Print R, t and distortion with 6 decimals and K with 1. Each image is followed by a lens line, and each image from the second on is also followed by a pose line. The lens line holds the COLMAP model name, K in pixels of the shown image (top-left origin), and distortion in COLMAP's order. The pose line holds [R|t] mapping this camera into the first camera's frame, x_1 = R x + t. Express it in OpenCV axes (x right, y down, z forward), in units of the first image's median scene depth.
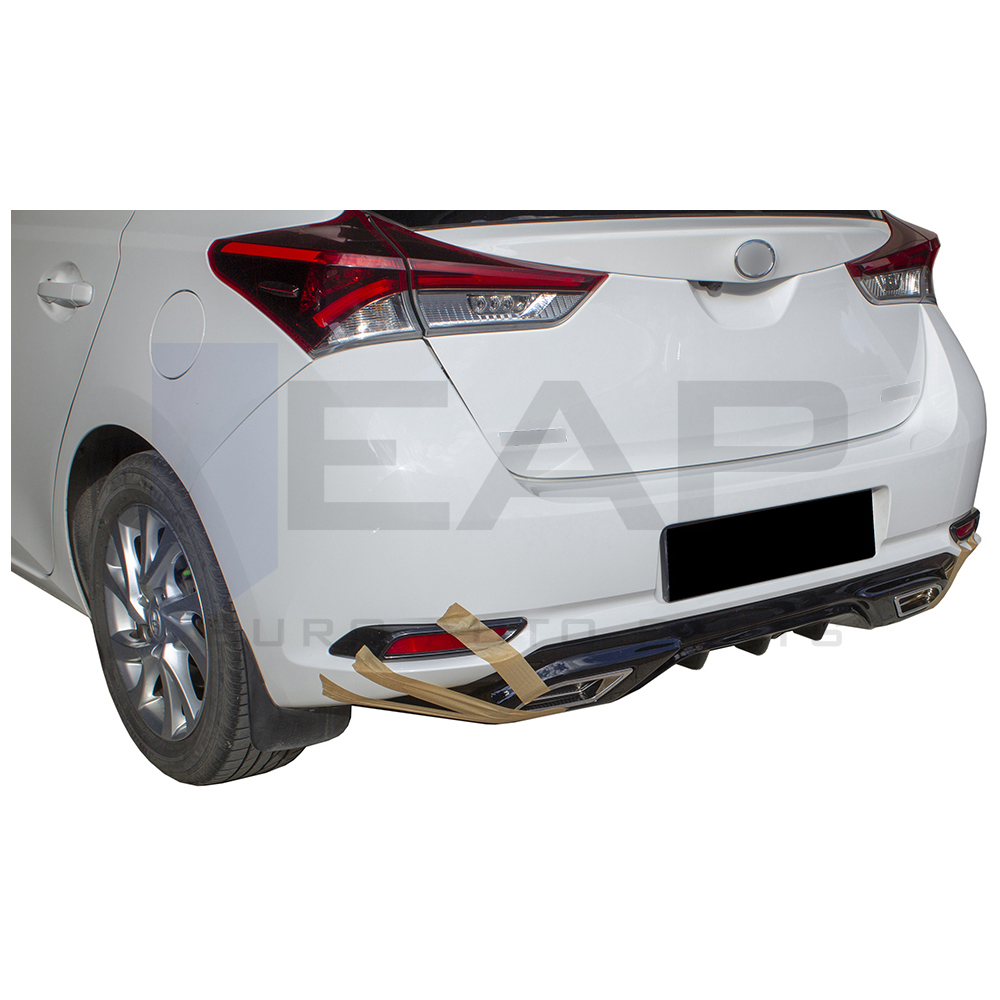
lens RADIAL K [[1343.6, 0, 515.6], [0, 1343.6, 641.2], [0, 0, 1]] dist [-0.022266, 0.014153]
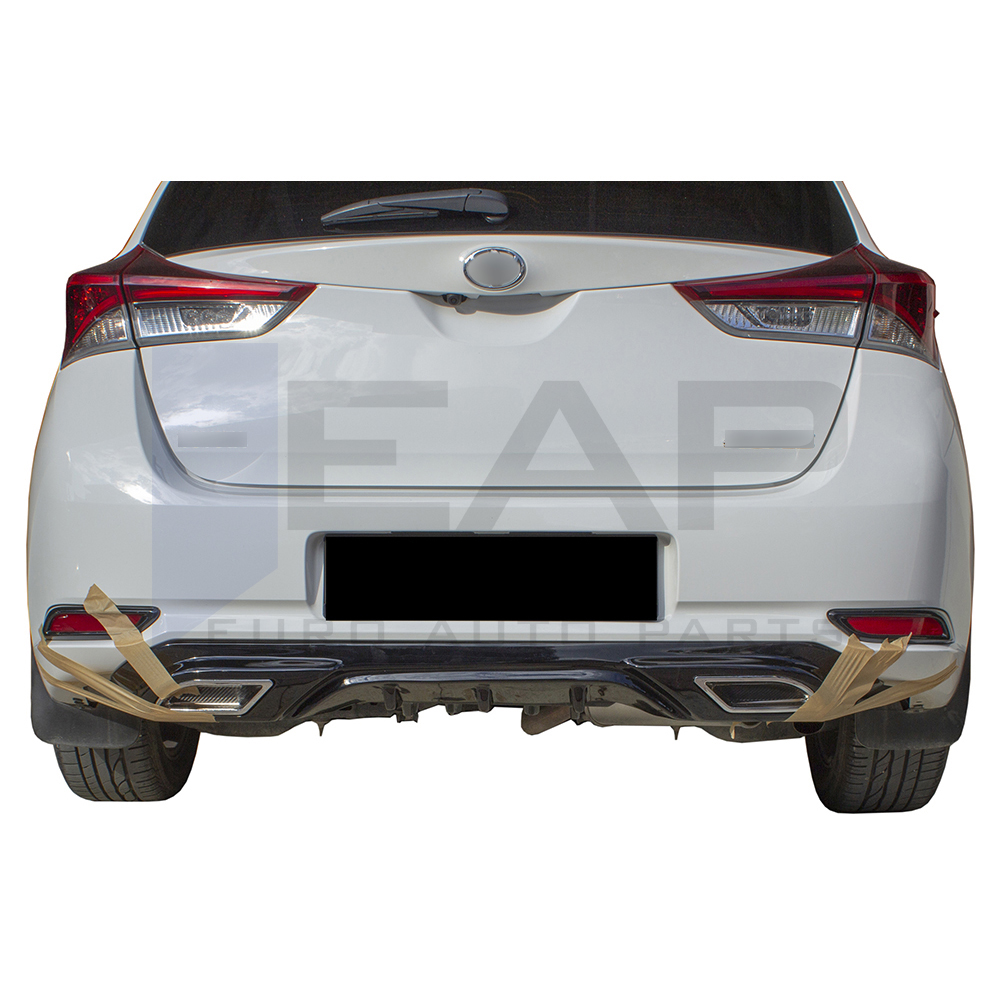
lens RADIAL K [[1392.6, 0, 504.0], [0, 1392.6, 724.1], [0, 0, 1]] dist [-0.015985, 0.015350]
pose [[0.799510, 0.088657, -0.594074, 0.777453], [-0.191131, 0.975189, -0.111693, 0.123804], [0.569432, 0.202845, 0.796618, 0.311257]]
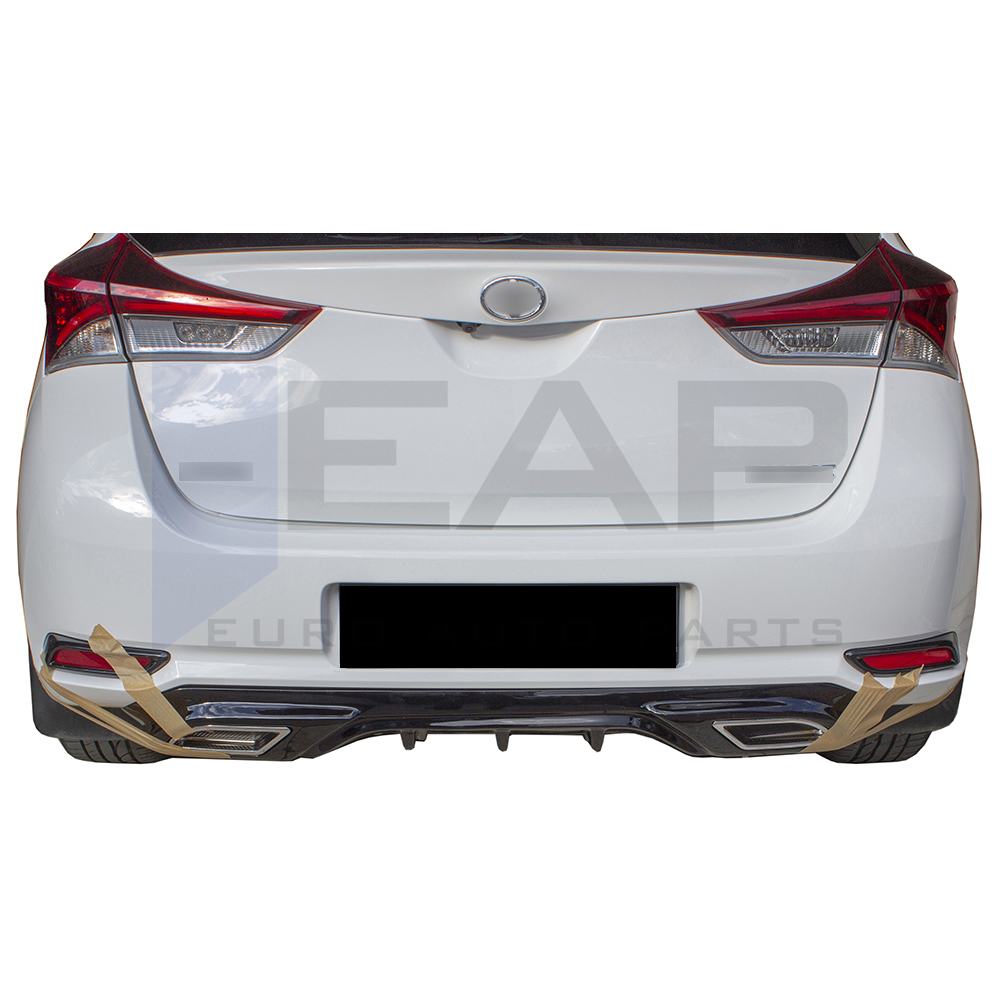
lens RADIAL K [[1343.6, 0, 515.6], [0, 1343.6, 641.2], [0, 0, 1]] dist [-0.022266, 0.014153]
pose [[0.834450, 0.176917, -0.521913, 0.673663], [-0.183013, 0.982281, 0.040365, -0.103029], [0.519806, 0.061835, 0.852043, 0.275917]]
